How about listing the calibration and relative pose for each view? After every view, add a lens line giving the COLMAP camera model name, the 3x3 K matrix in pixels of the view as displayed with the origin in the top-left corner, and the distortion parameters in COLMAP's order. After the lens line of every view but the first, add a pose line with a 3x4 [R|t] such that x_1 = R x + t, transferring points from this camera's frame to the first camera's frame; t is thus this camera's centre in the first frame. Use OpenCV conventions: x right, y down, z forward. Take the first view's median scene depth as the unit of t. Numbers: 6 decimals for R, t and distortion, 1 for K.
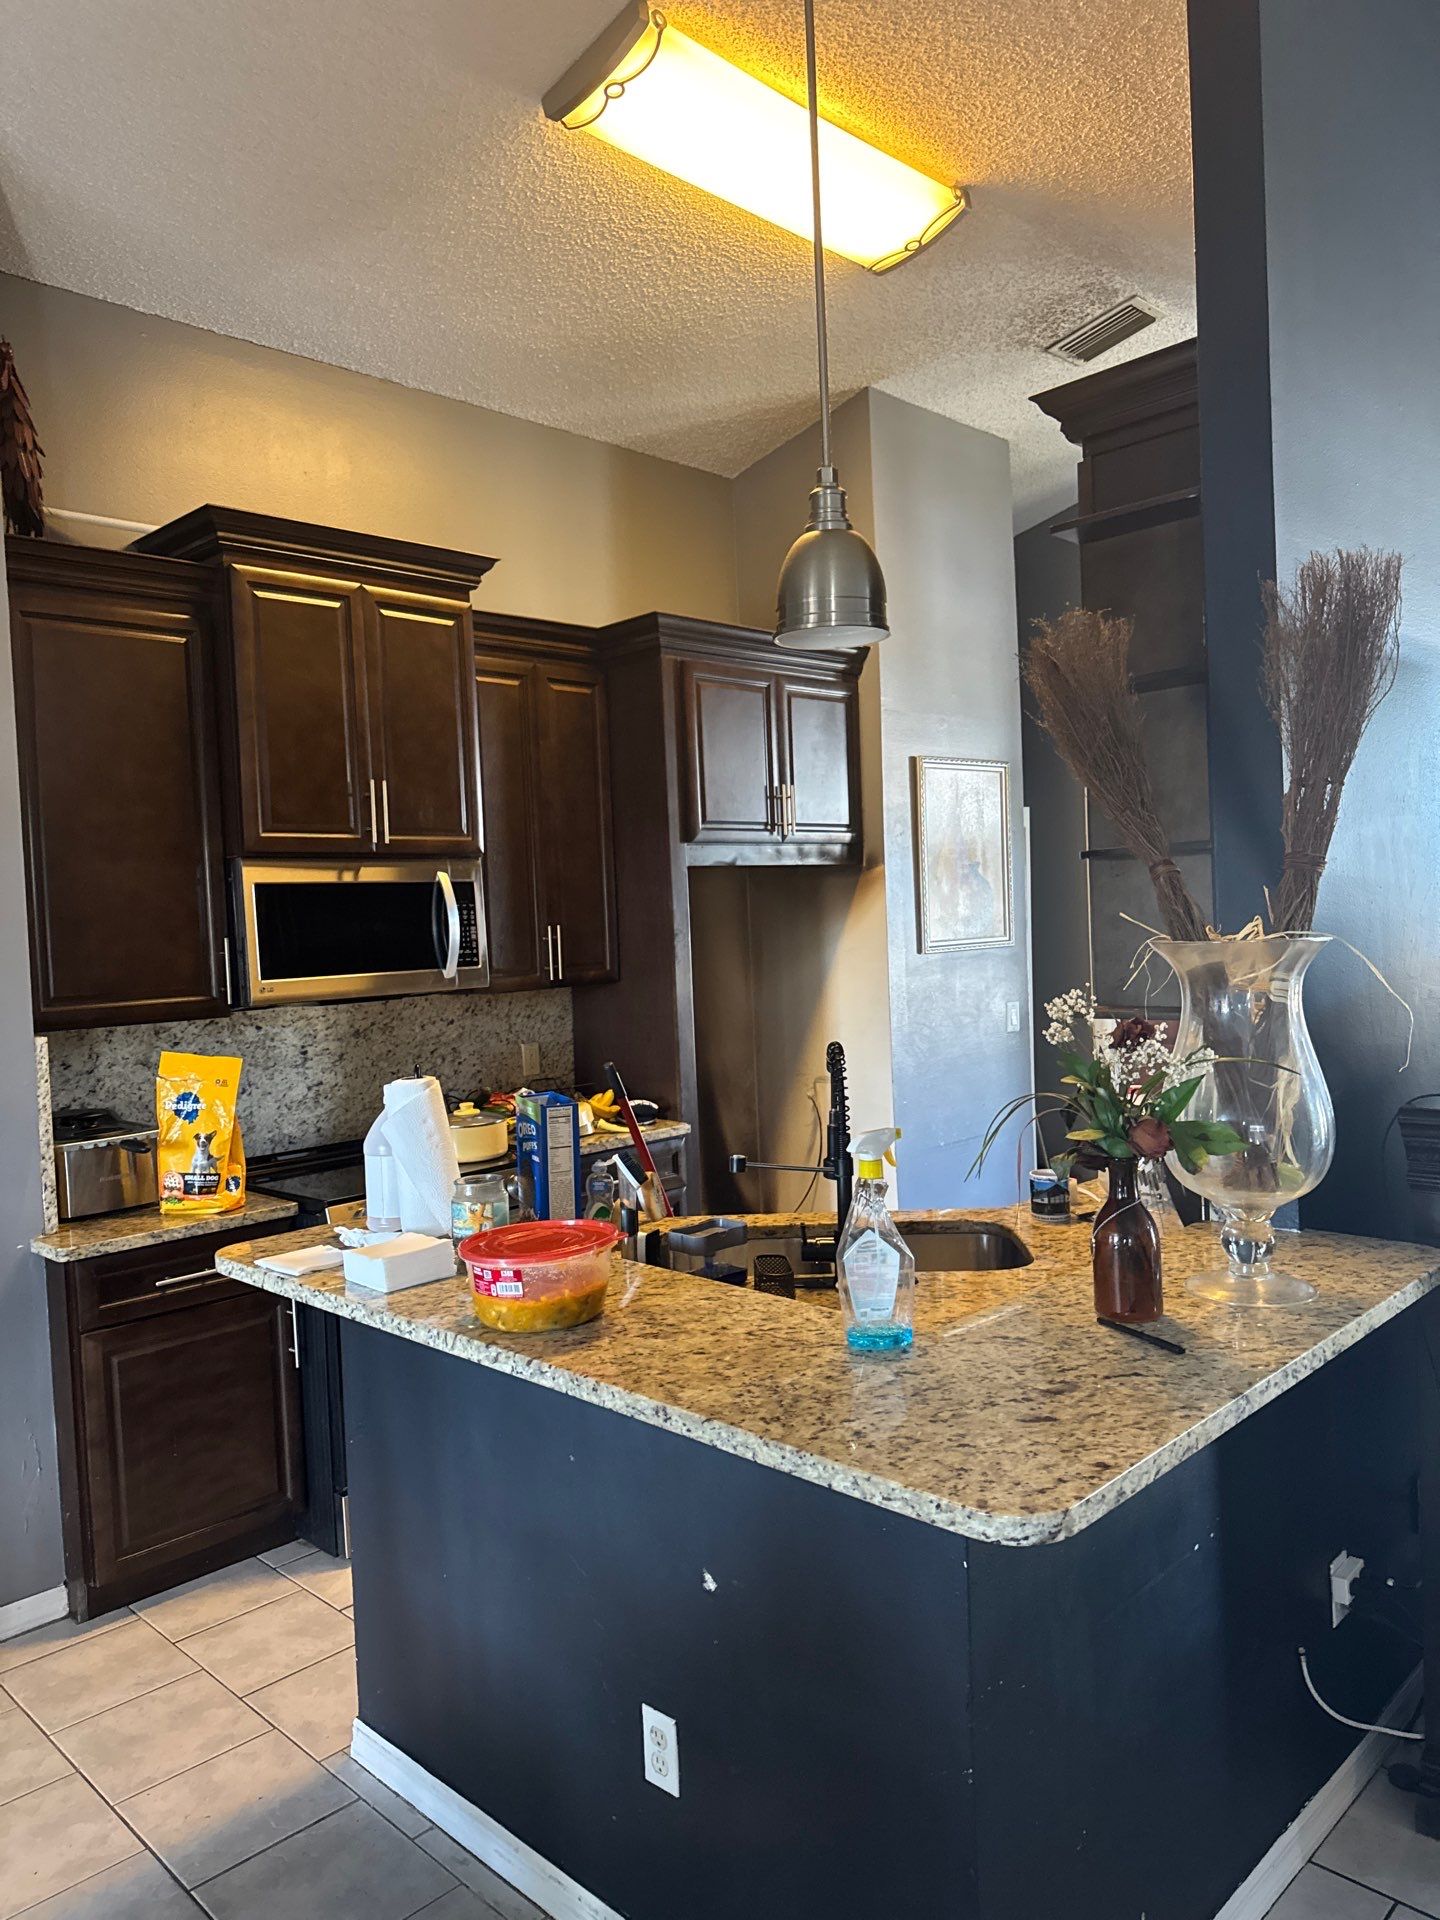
lens RADIAL K [[1353.9, 0, 712.0], [0, 1353.9, 957.5], [0, 0, 1]] dist [0.080860, -0.092087]
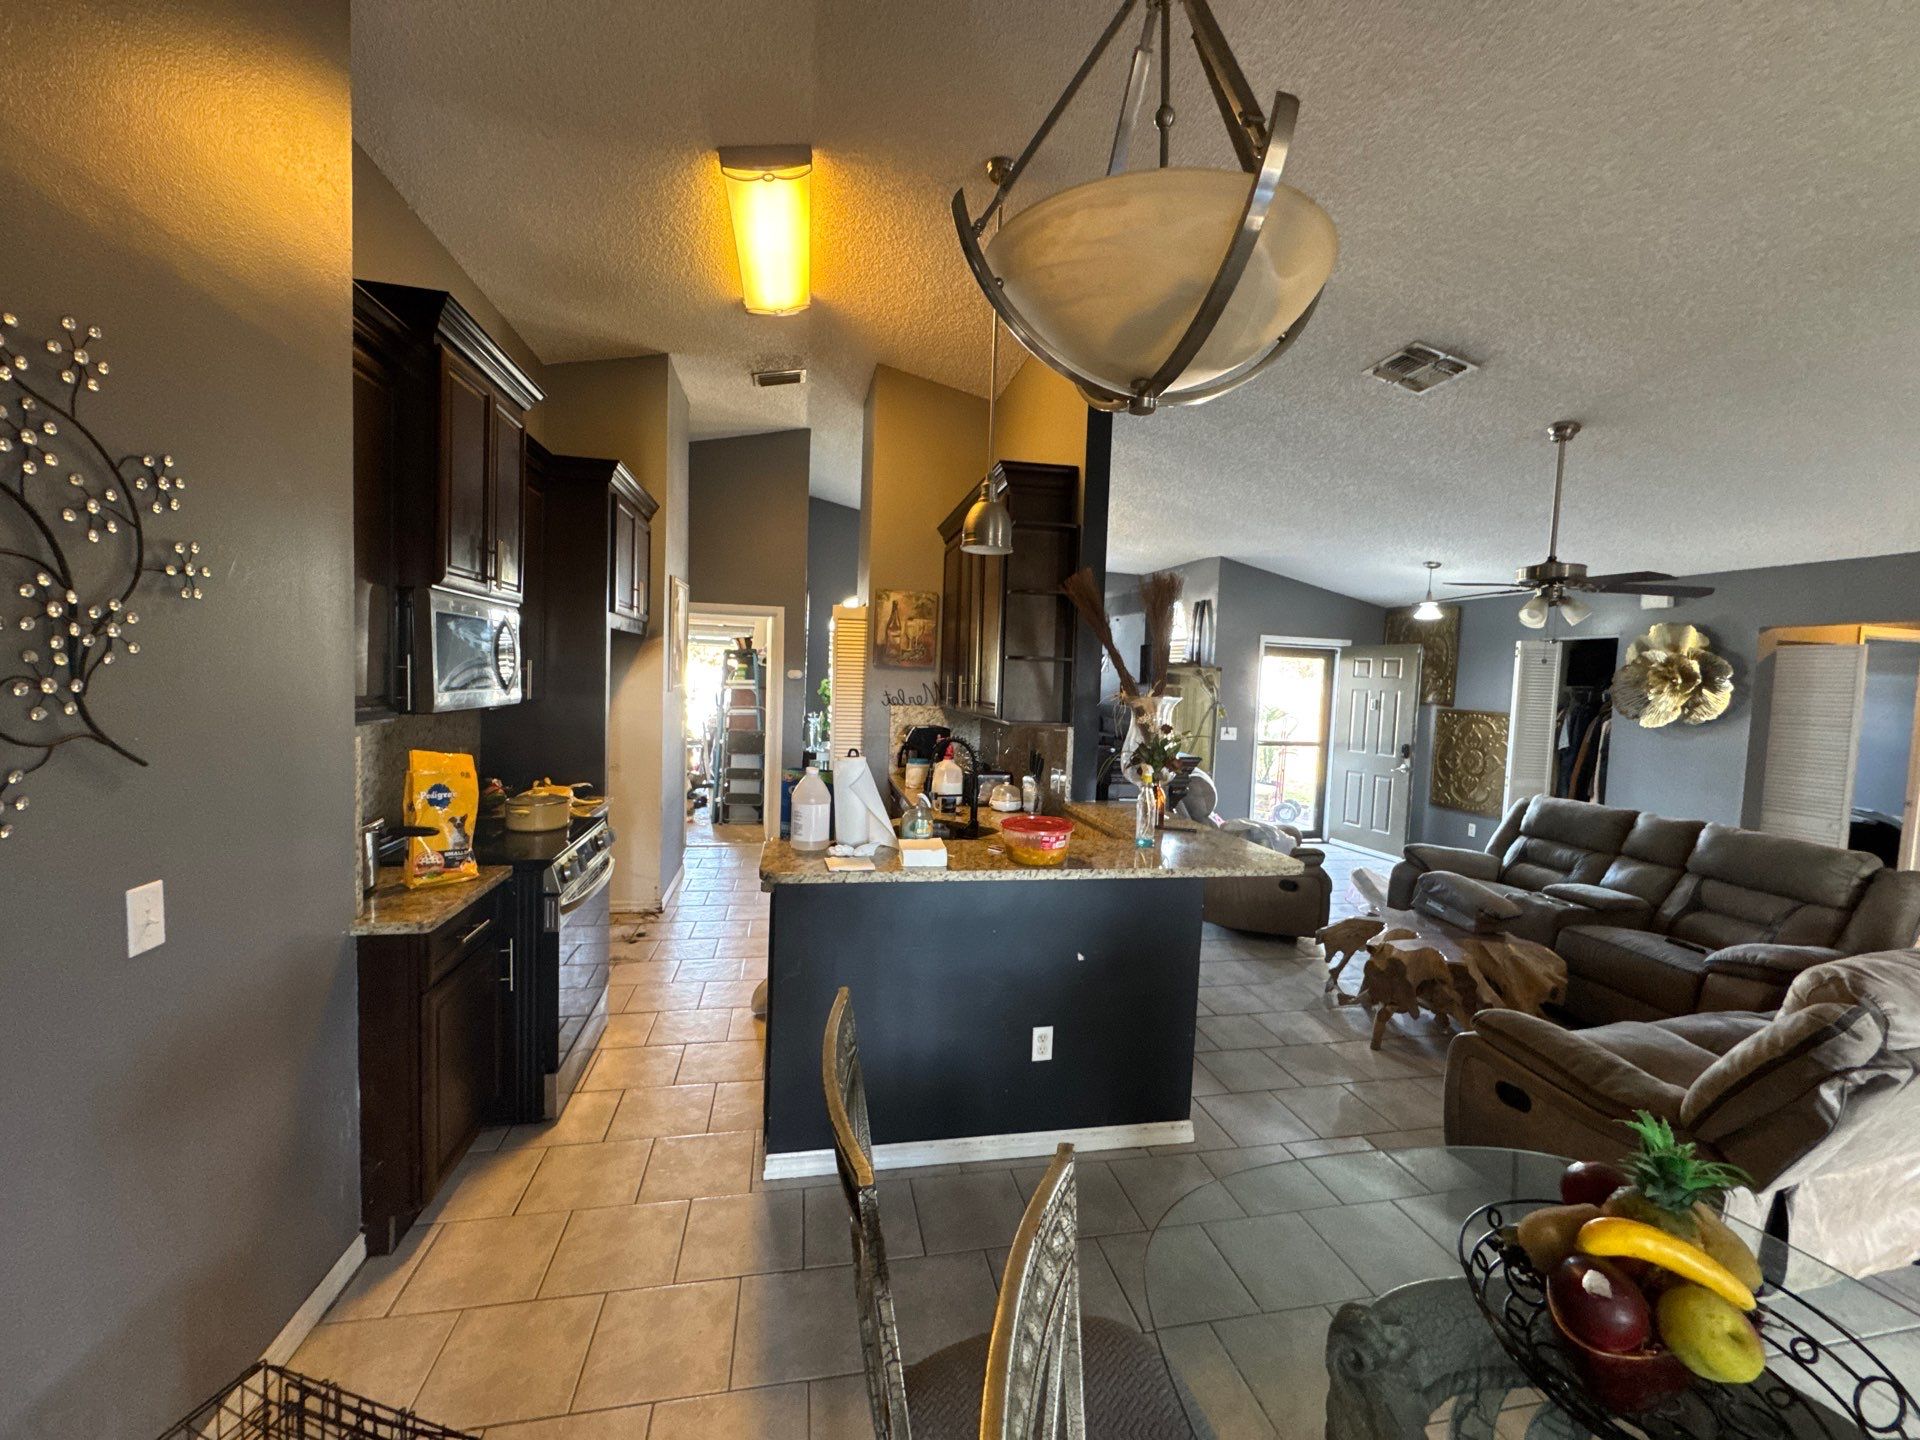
lens RADIAL K [[766.8, 0, 960.8], [0, 766.8, 717.7], [0, 0, 1]] dist [-0.001204, -0.000154]
pose [[0.545543, 0.019031, 0.837867, -0.569972], [-0.033737, 0.999430, -0.000734, 0.021610], [-0.837403, -0.027867, 0.545874, 0.212328]]
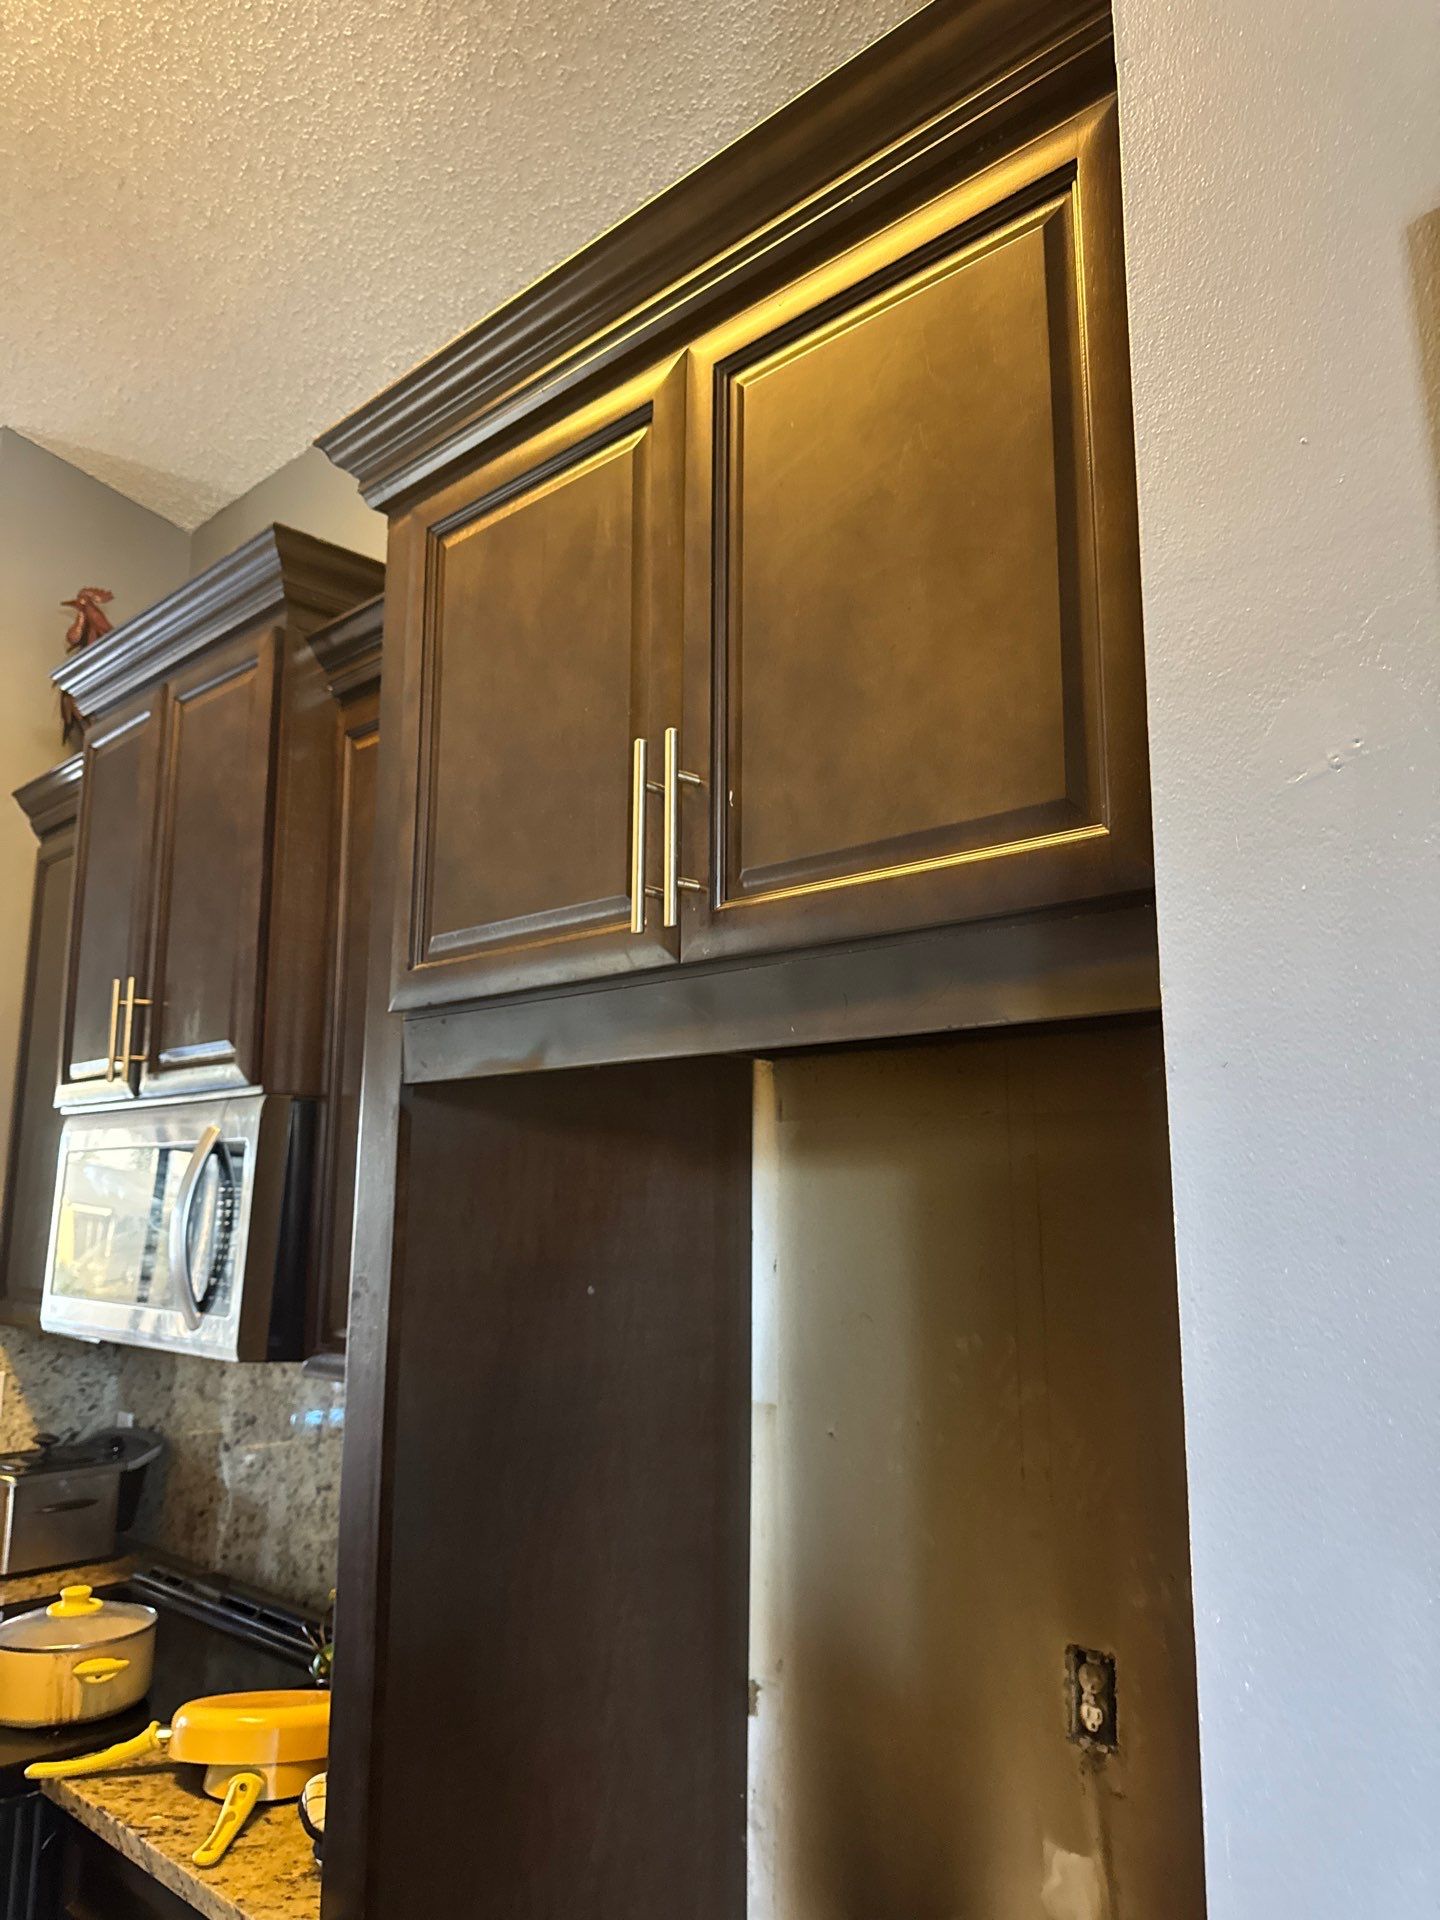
lens RADIAL K [[1382.3, 0, 720.0], [0, 1382.3, 960.0], [0, 0, 1]] dist [0.004692, -0.003724]
pose [[0.021035, -0.136836, -0.990370, 0.346828], [-0.039659, 0.989696, -0.137585, -0.059017], [0.998992, 0.042171, 0.015391, 1.160393]]
